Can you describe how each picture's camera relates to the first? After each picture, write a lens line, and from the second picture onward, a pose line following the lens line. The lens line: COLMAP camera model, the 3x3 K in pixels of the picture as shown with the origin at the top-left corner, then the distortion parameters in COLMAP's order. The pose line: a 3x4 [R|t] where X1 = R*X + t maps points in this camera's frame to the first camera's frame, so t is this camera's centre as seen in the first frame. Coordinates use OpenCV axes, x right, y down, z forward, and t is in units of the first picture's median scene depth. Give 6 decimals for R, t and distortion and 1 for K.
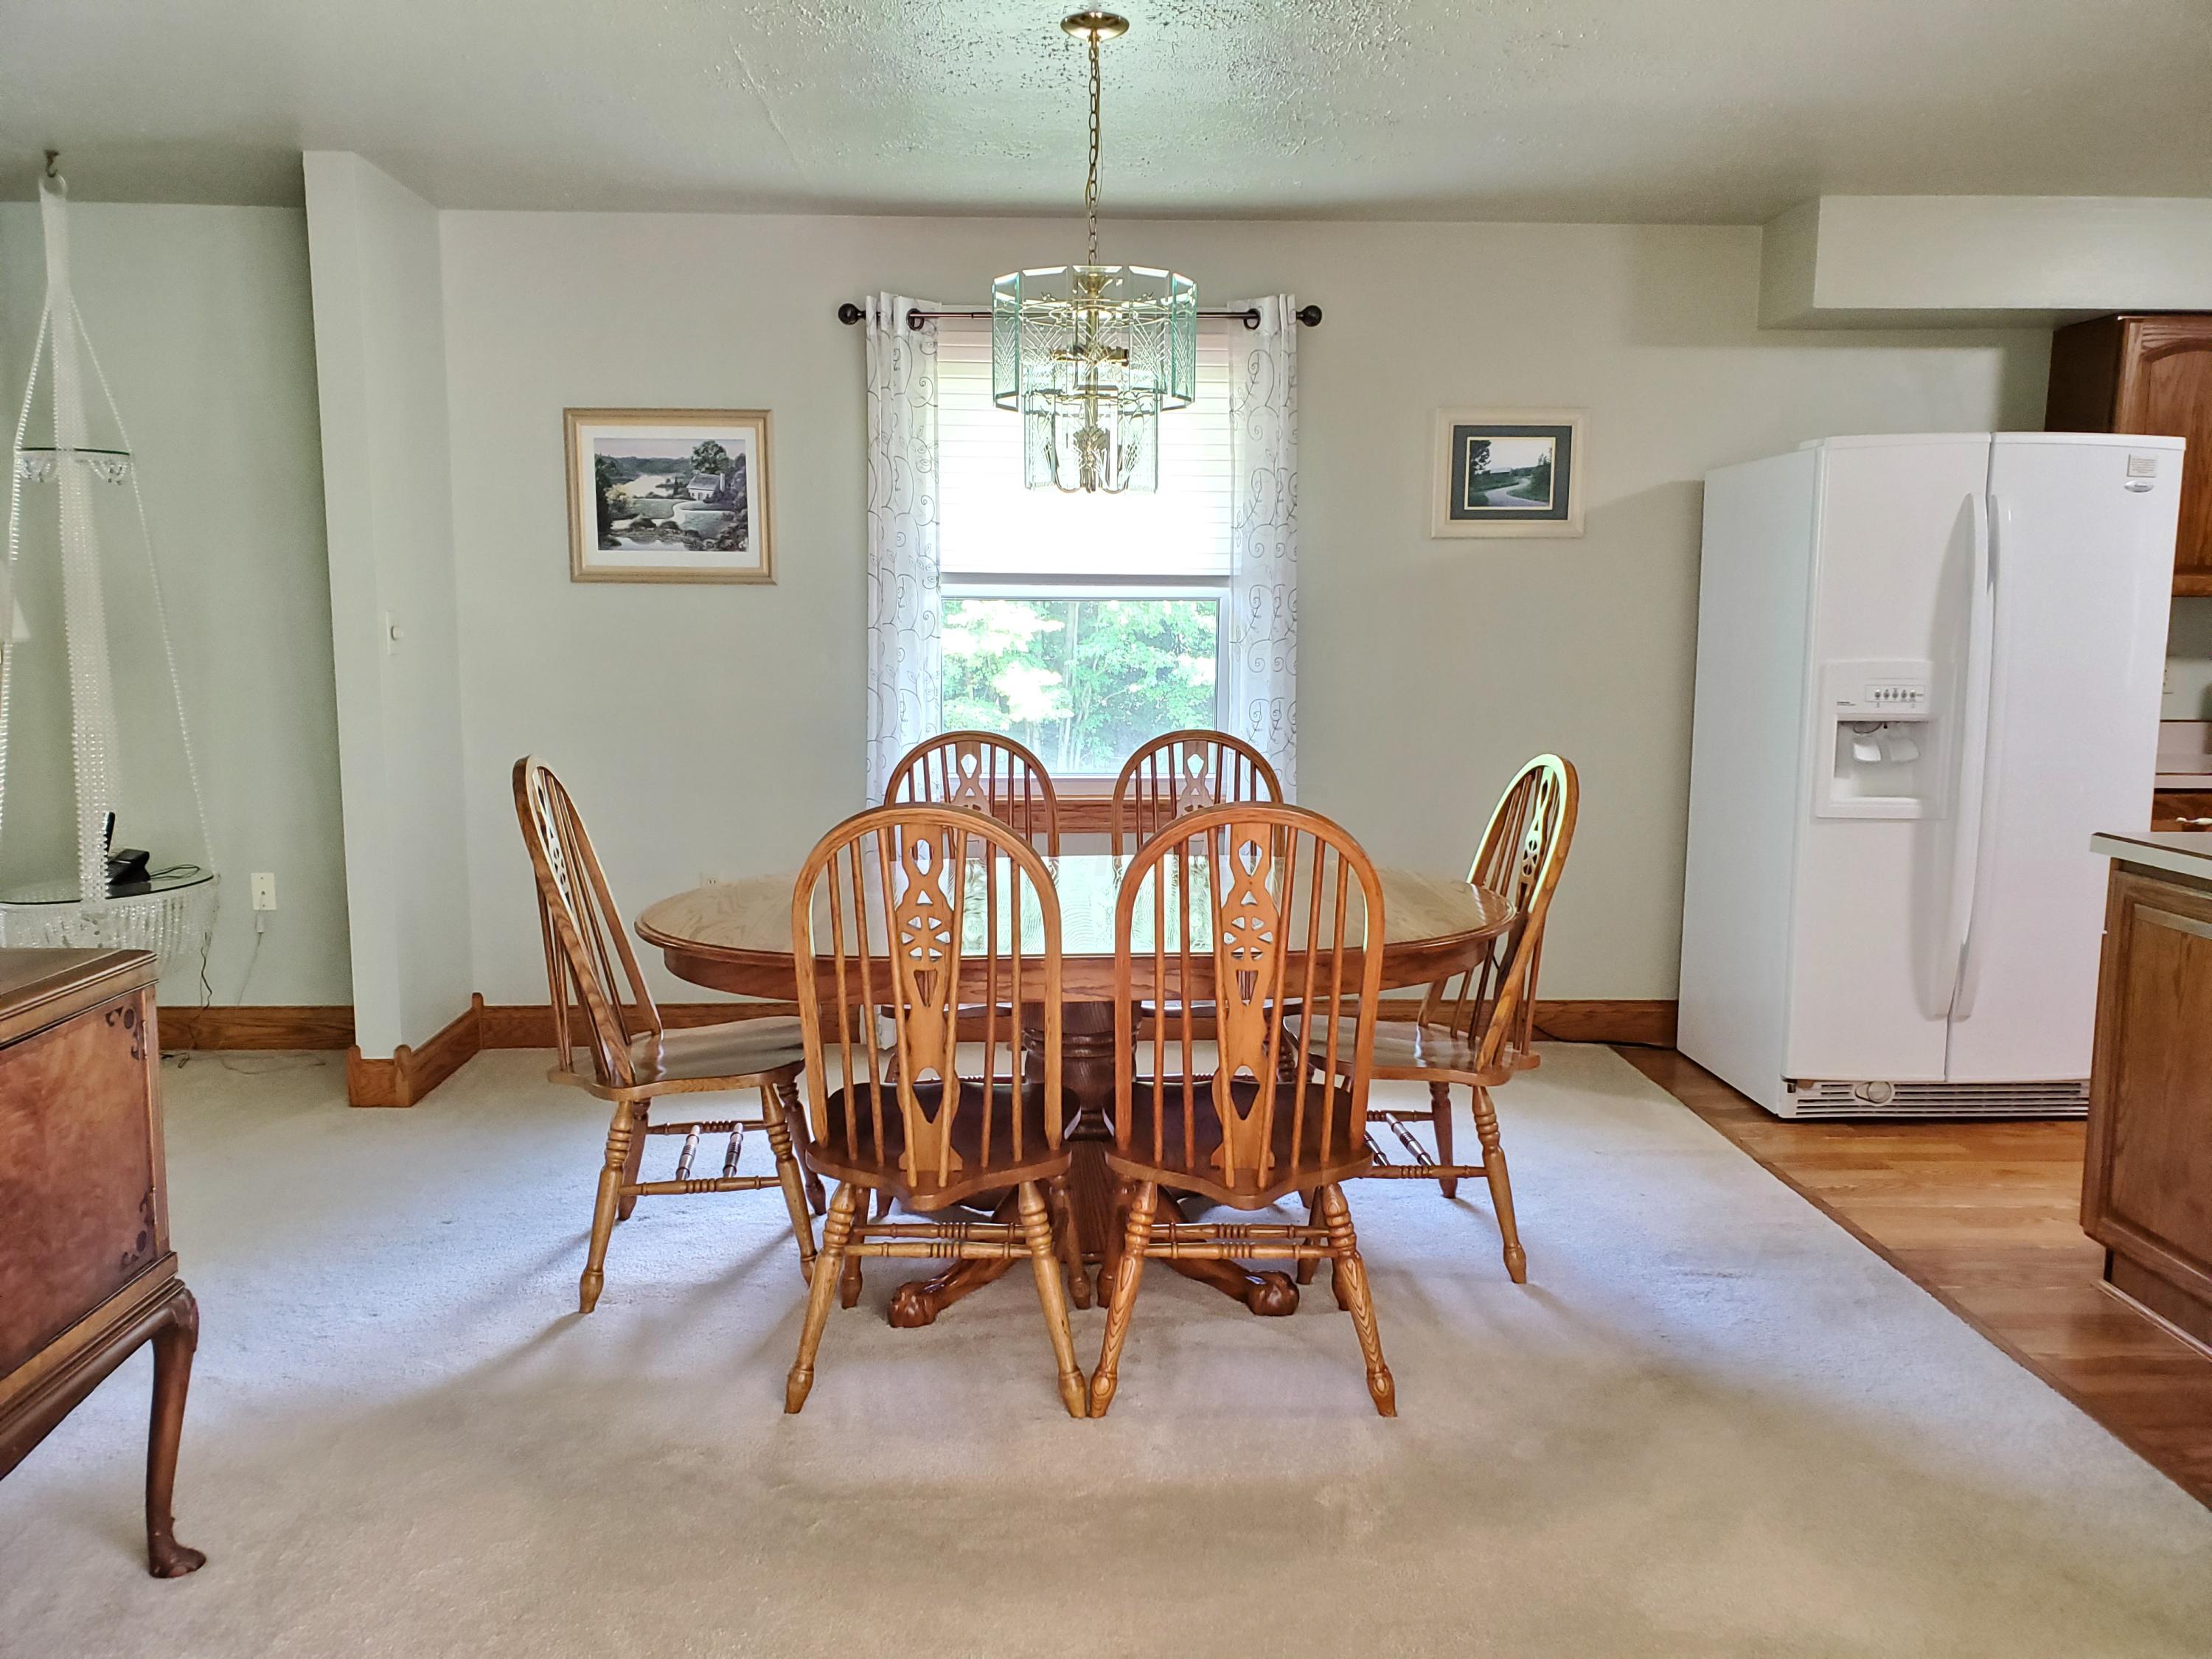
lens RADIAL K [[1703.3, 0, 1099.1], [0, 1703.3, 837.0], [0, 0, 1]] dist [0.004981, 0.001133]
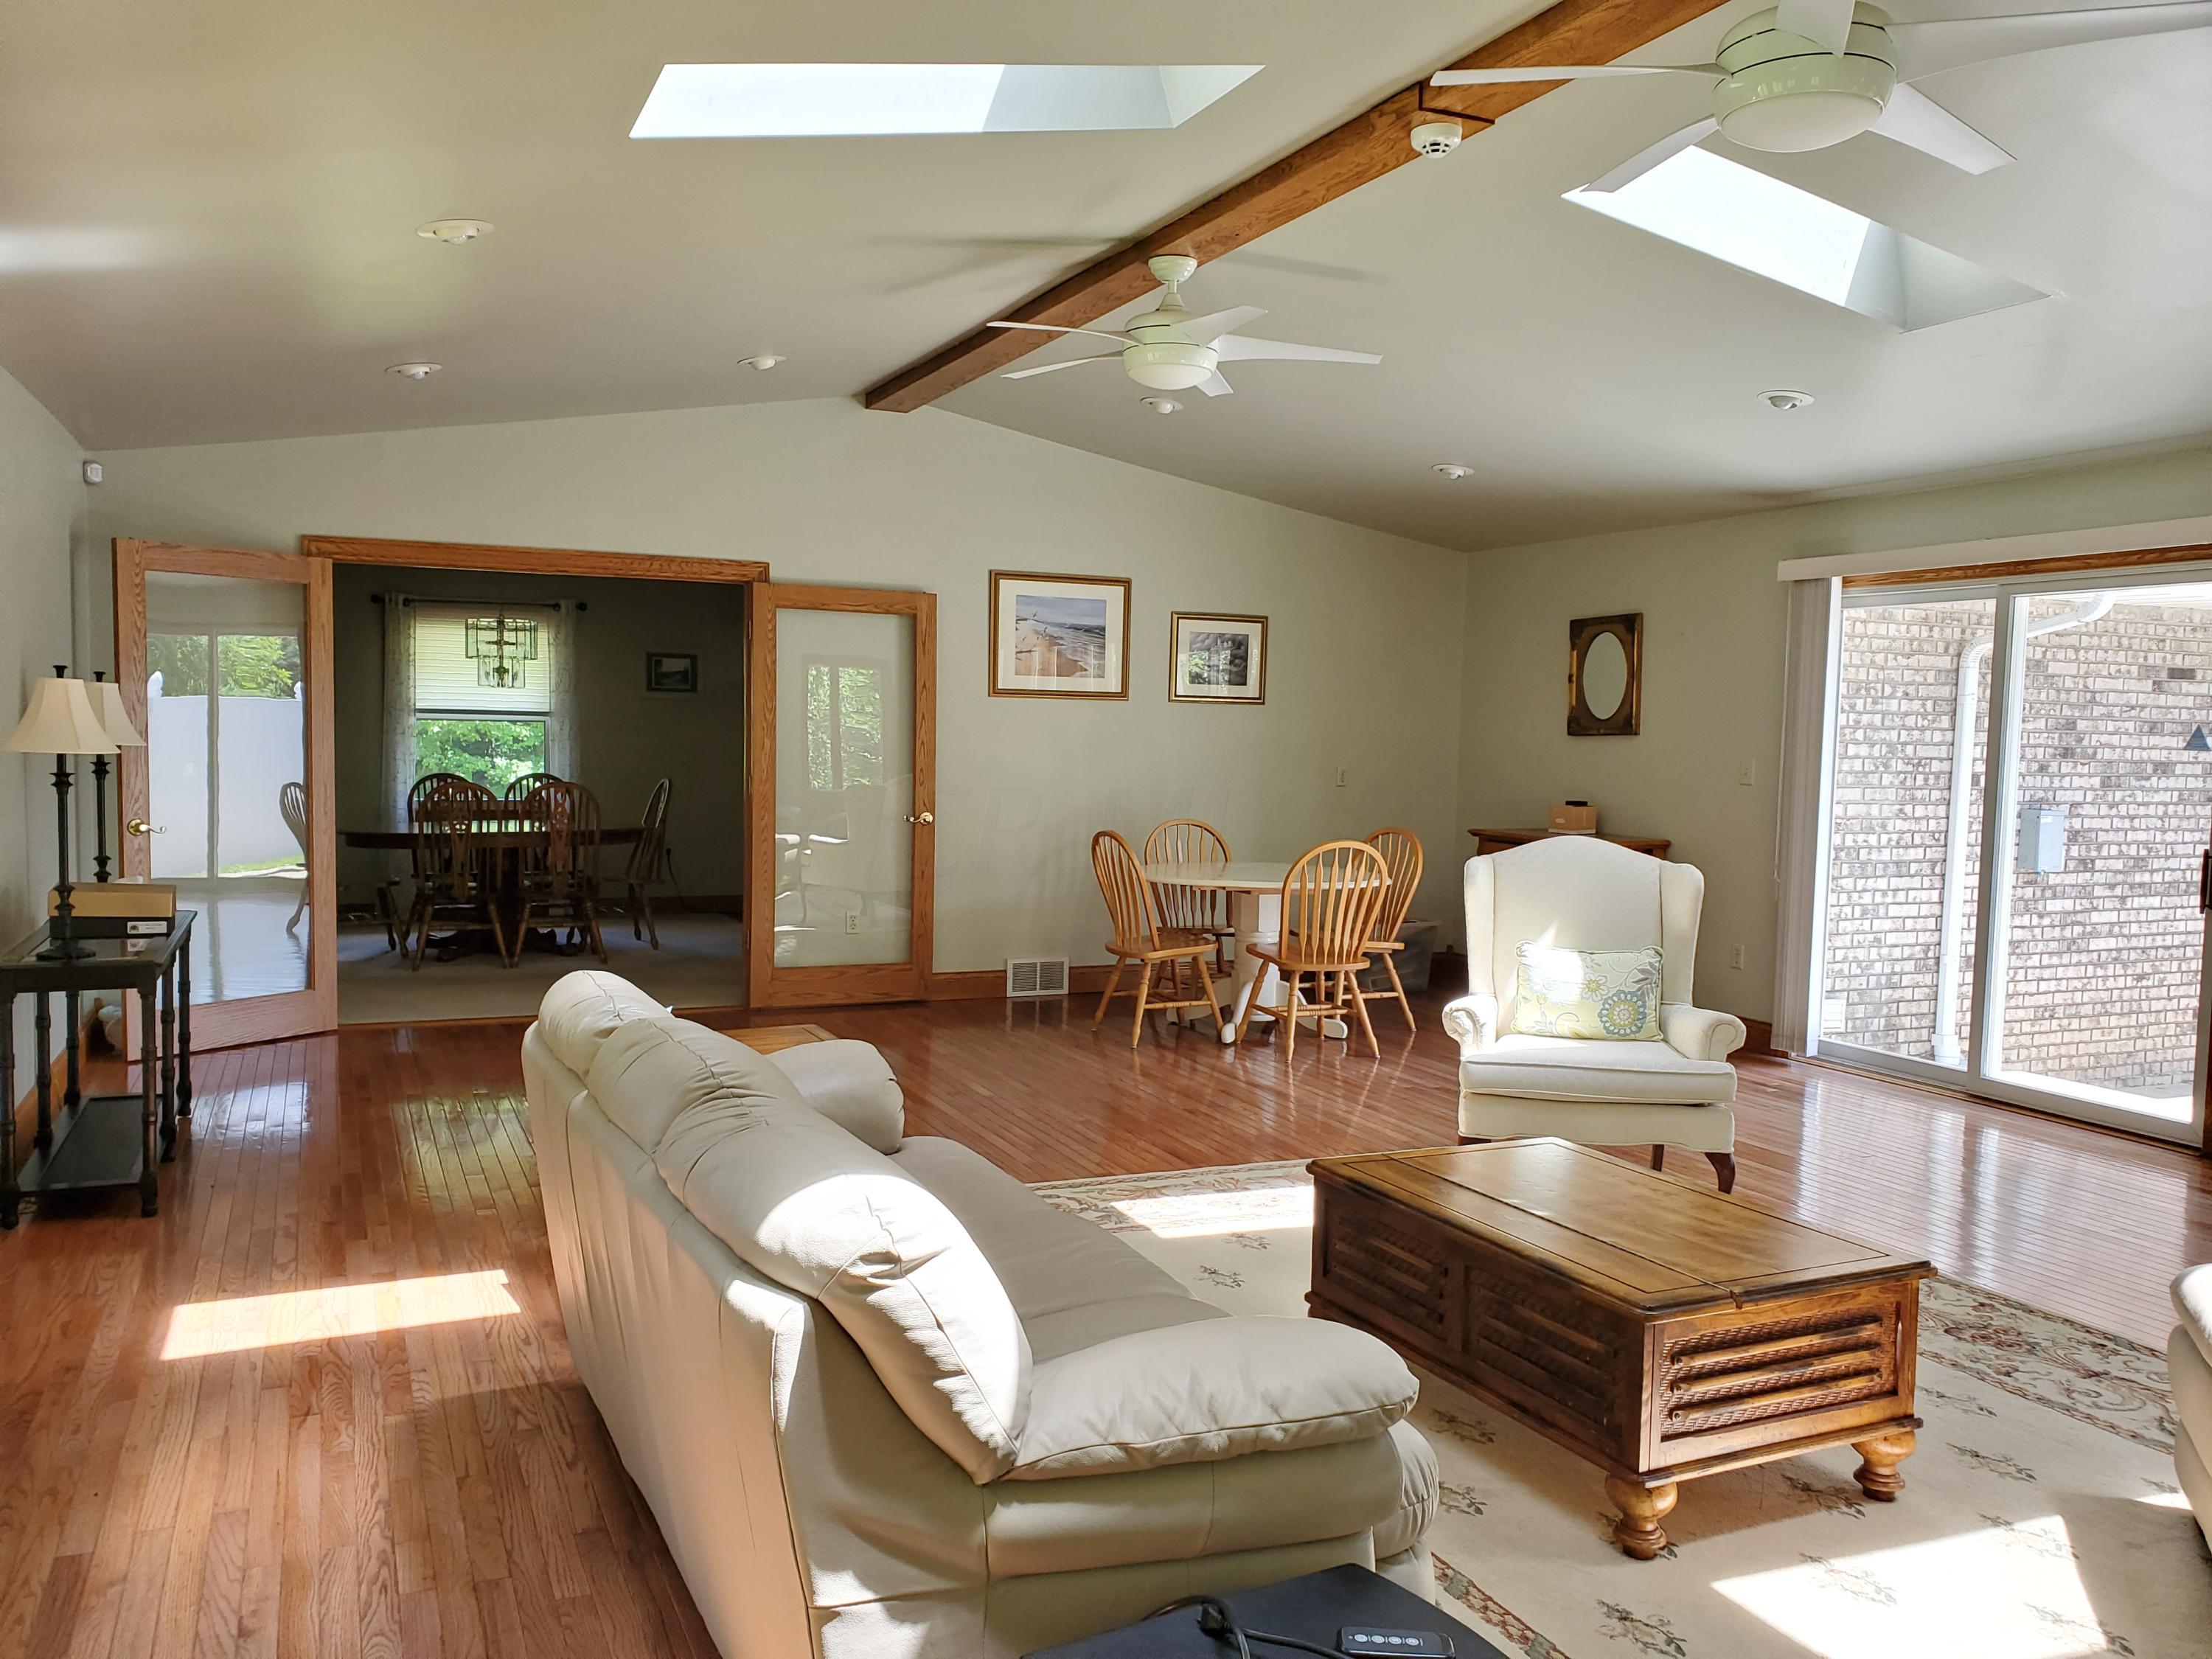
lens RADIAL K [[1703.3, 0, 1105.6], [0, 1703.3, 836.2], [0, 0, 1]] dist [0.004981, 0.001133]
pose [[0.920046, -0.003136, 0.391798, -0.140856], [0.030274, 0.997547, -0.063108, 0.192319], [-0.390639, 0.069923, 0.917885, -1.484765]]
